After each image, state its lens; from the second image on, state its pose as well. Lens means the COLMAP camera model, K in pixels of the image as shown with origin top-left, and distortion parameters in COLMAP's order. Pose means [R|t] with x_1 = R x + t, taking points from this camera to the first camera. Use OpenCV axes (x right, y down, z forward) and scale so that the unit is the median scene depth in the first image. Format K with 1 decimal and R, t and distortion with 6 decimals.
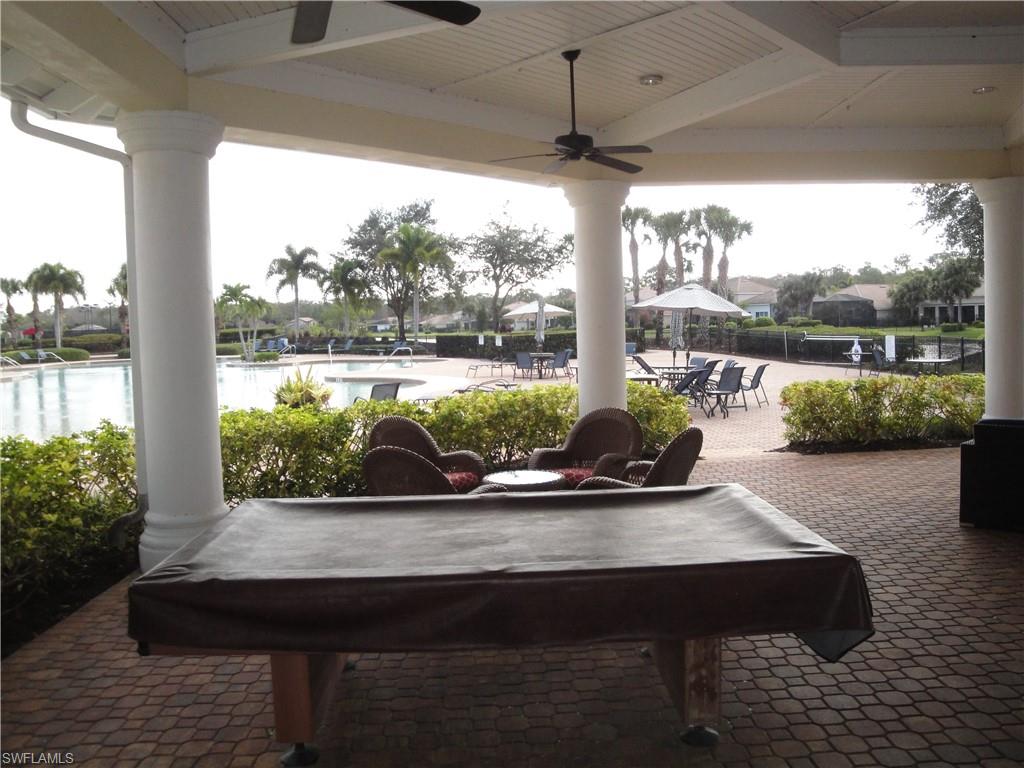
lens RADIAL K [[865.2, 0, 513.1], [0, 865.2, 386.6], [0, 0, 1]] dist [-0.056437, 0.004071]
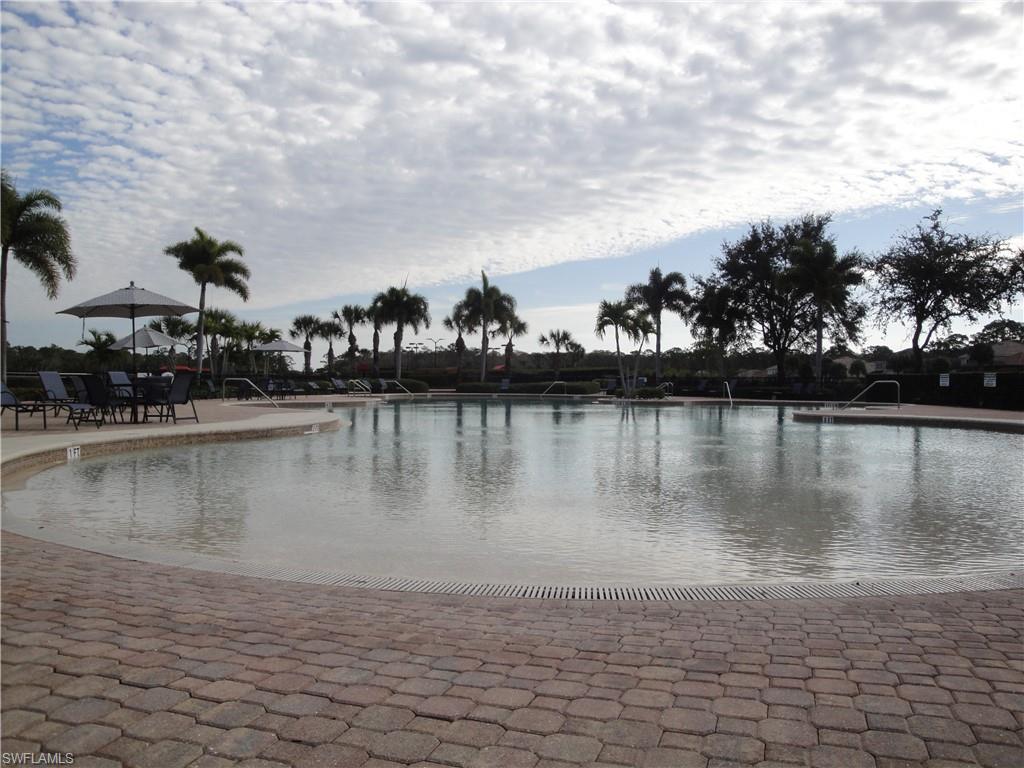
lens RADIAL K [[865.2, 0, 509.1], [0, 865.2, 387.0], [0, 0, 1]] dist [-0.056437, 0.004071]
pose [[0.936982, 0.032047, -0.347904, -0.096256], [-0.055997, 0.996686, -0.059003, 0.008596], [0.344860, 0.074767, 0.935672, 0.170482]]
